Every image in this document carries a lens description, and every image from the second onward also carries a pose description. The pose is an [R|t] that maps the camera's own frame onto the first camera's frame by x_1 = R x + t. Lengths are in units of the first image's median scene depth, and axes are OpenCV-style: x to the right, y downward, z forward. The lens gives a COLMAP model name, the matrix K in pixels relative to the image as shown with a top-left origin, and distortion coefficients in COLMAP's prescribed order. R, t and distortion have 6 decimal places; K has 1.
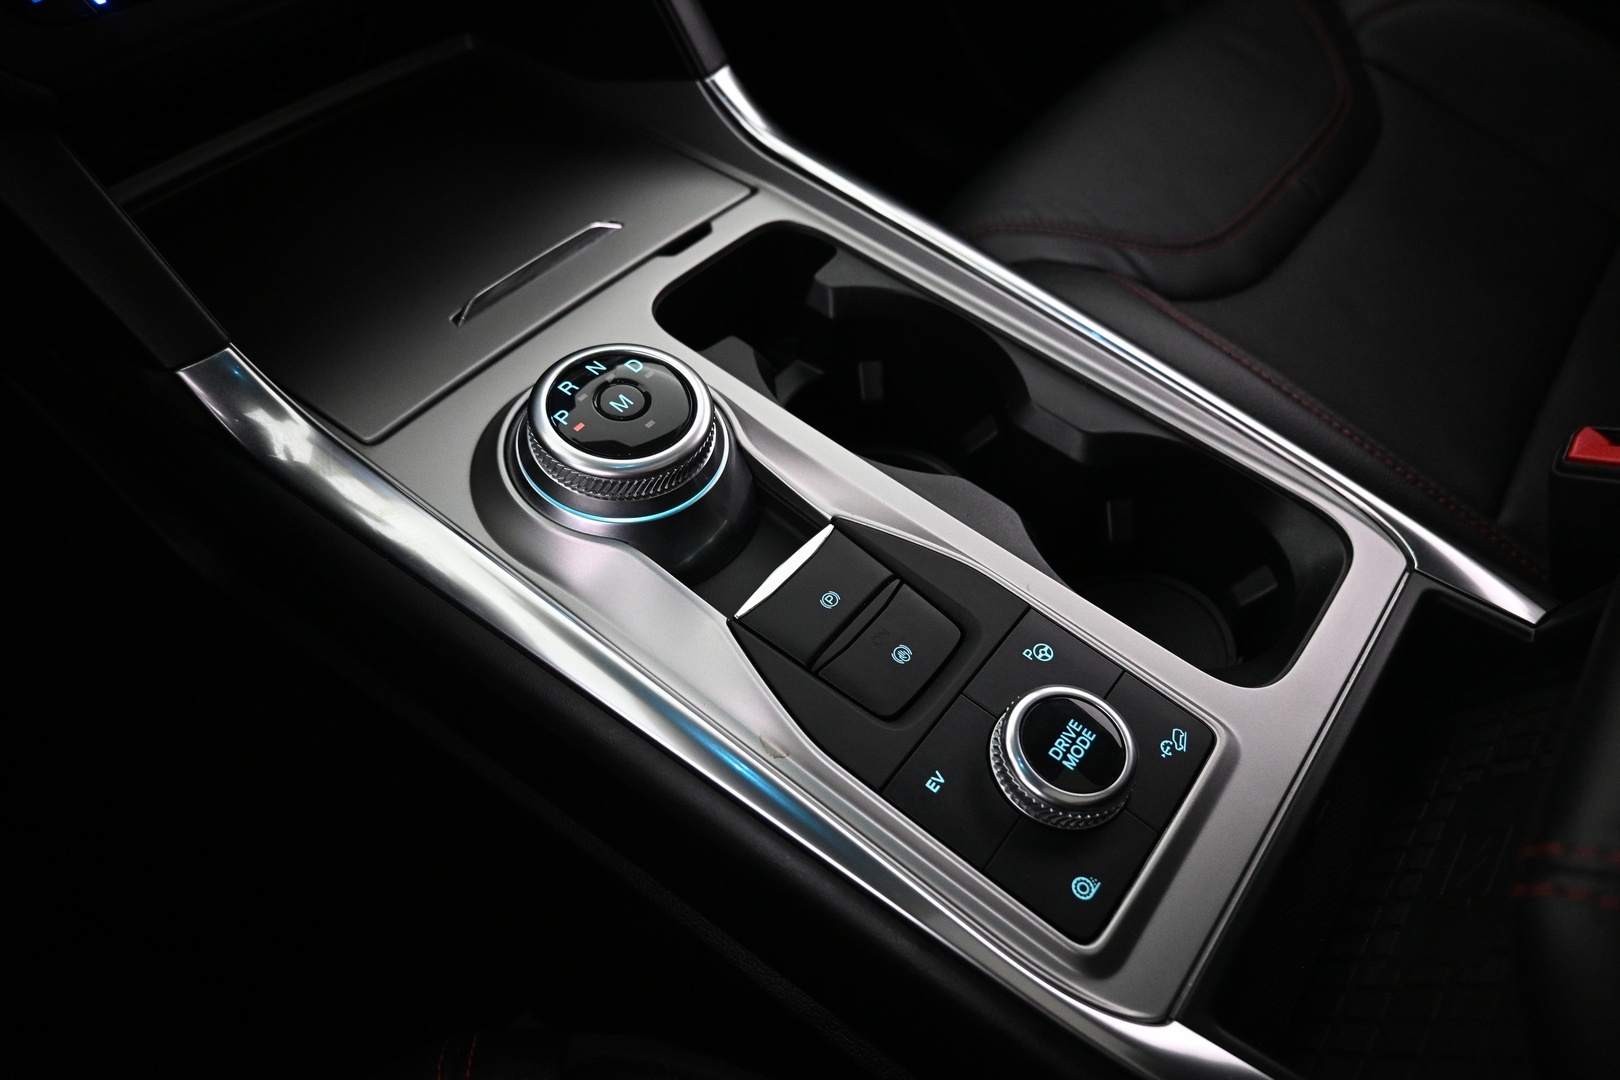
lens RADIAL K [[1103.6, 0, 810.0], [0, 1103.6, 540.0], [0, 0, 1]] dist [0.003981, -0.009134]
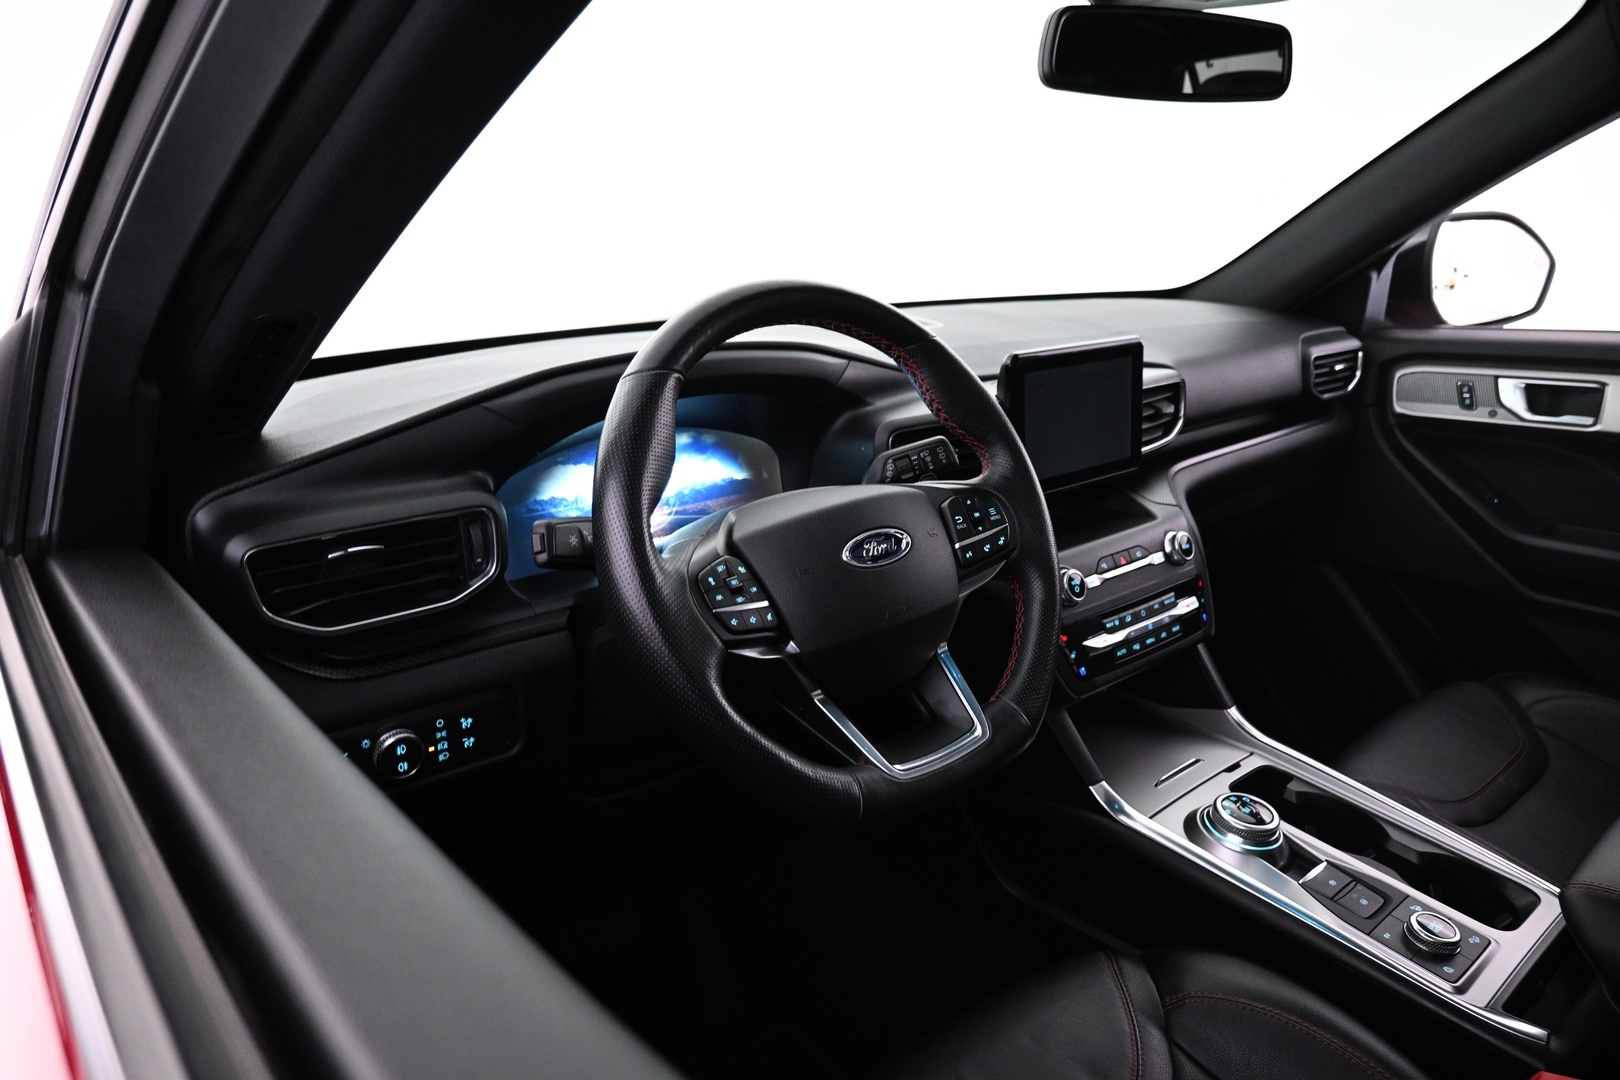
lens RADIAL K [[1103.6, 0, 810.0], [0, 1103.6, 540.0], [0, 0, 1]] dist [0.003981, -0.009134]
pose [[0.980411, 0.036333, -0.193585, -0.607390], [-0.133452, 0.845395, -0.517202, 0.745373], [0.144864, 0.532904, 0.833683, -1.569507]]
